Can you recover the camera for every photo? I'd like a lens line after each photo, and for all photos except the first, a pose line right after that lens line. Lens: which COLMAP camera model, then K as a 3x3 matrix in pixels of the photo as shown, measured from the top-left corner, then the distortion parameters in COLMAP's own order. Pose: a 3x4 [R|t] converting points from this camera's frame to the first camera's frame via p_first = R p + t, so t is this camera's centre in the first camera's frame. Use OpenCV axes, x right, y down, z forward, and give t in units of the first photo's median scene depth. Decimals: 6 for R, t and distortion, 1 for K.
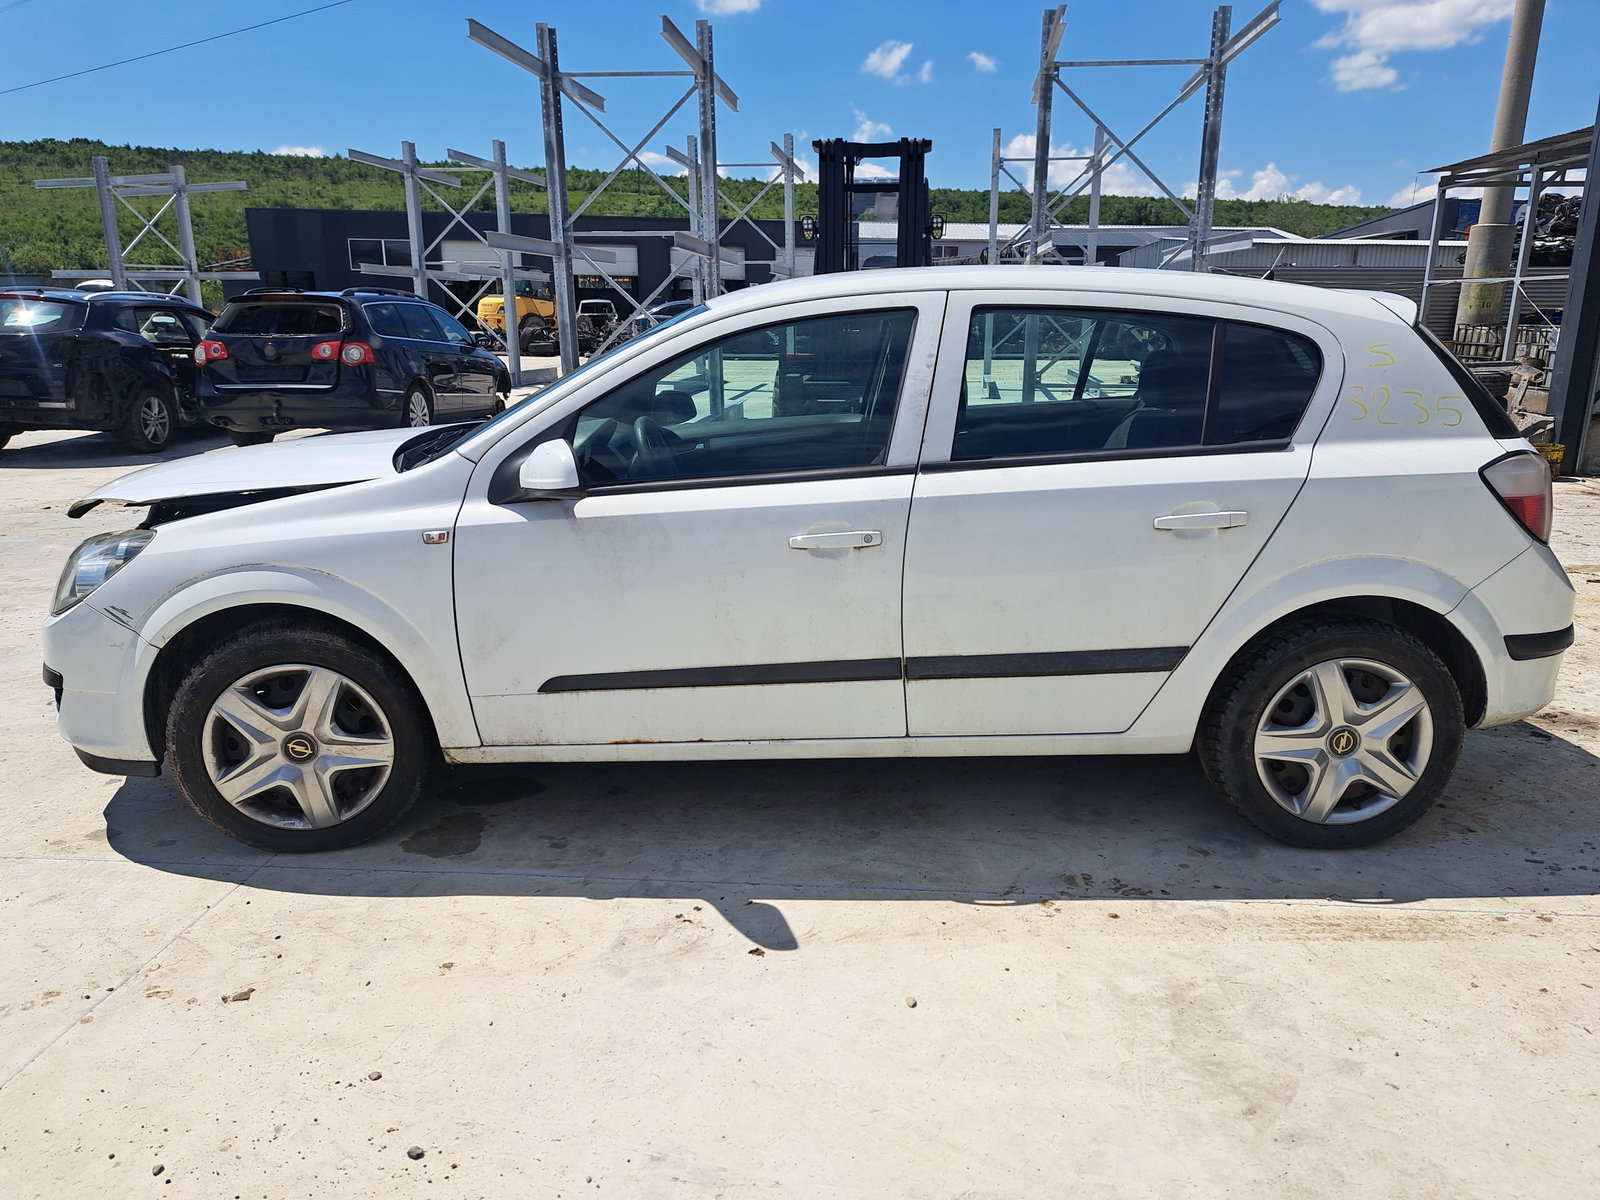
lens RADIAL K [[1167.8, 0, 820.3], [0, 1167.8, 604.7], [0, 0, 1]] dist [0.010126, -0.001385]
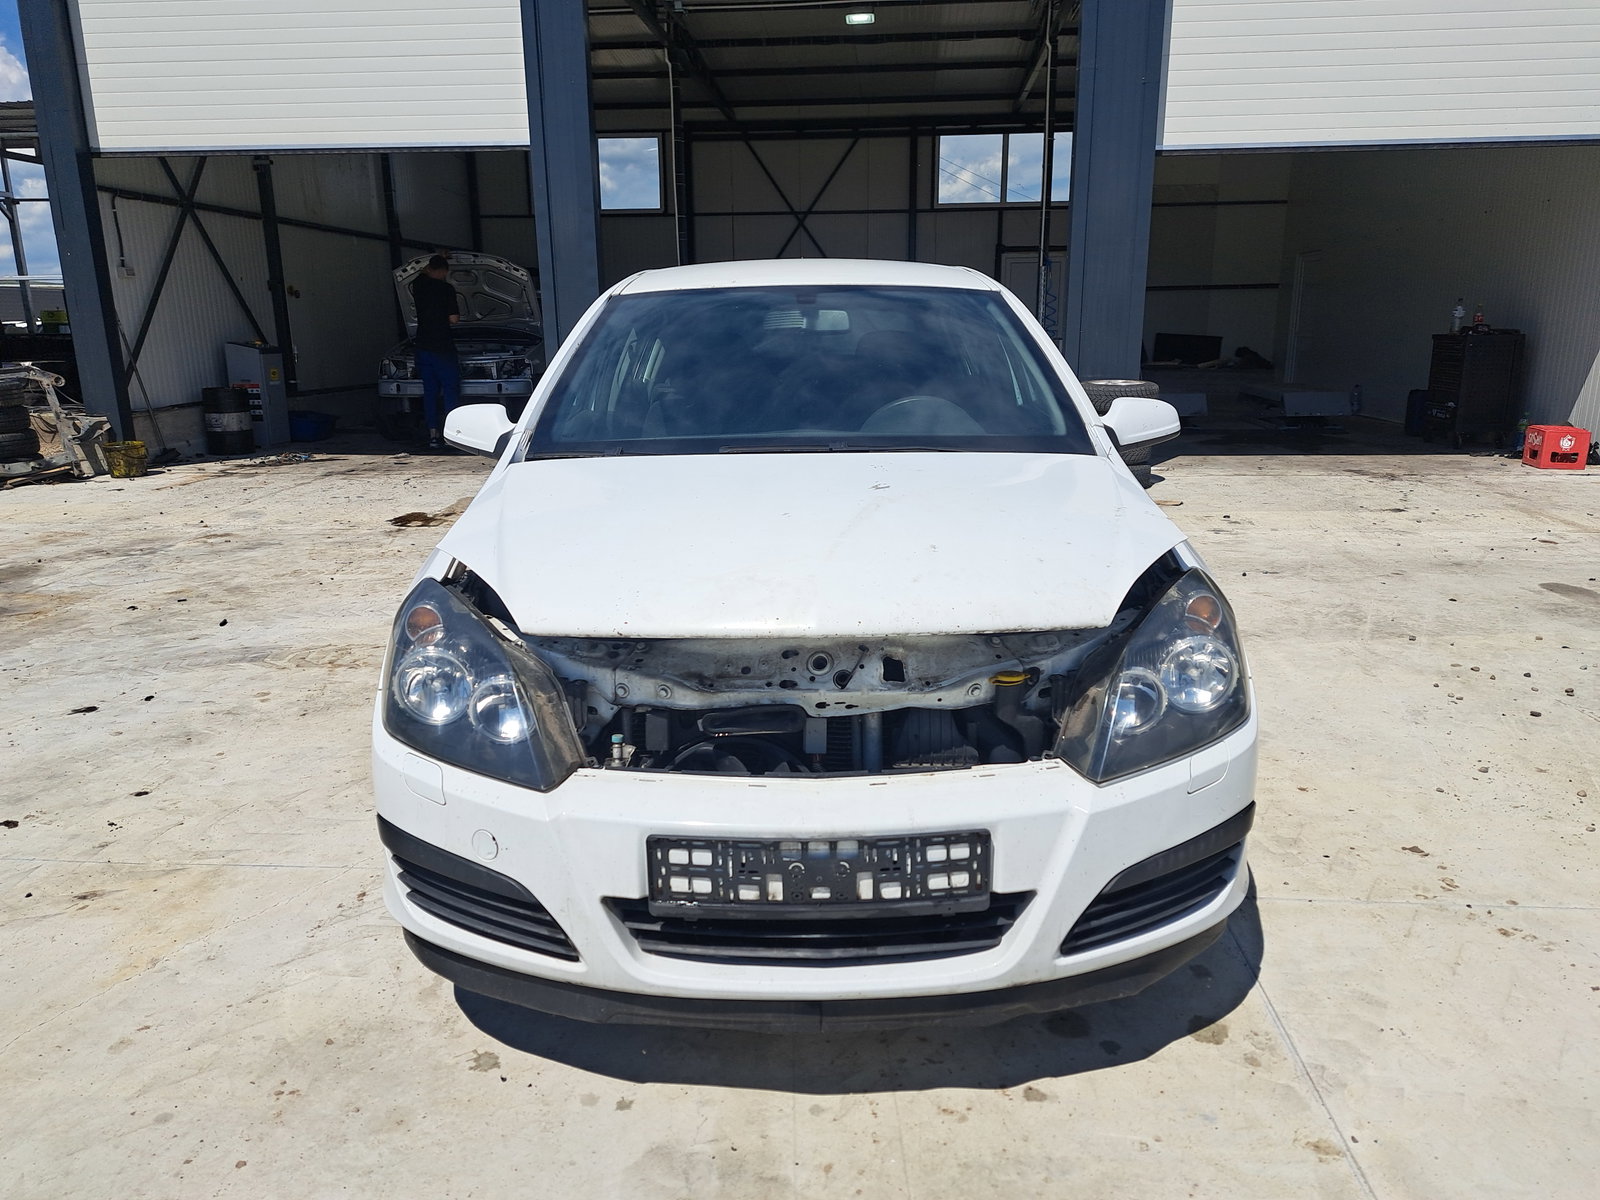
lens RADIAL K [[1167.8, 0, 820.3], [0, 1167.8, 604.7], [0, 0, 1]] dist [0.010126, -0.001385]
pose [[-0.010797, -0.244616, 0.969560, -1.429997], [0.258217, 0.936048, 0.239036, -0.310013], [-0.966027, 0.252938, 0.053057, 1.316005]]
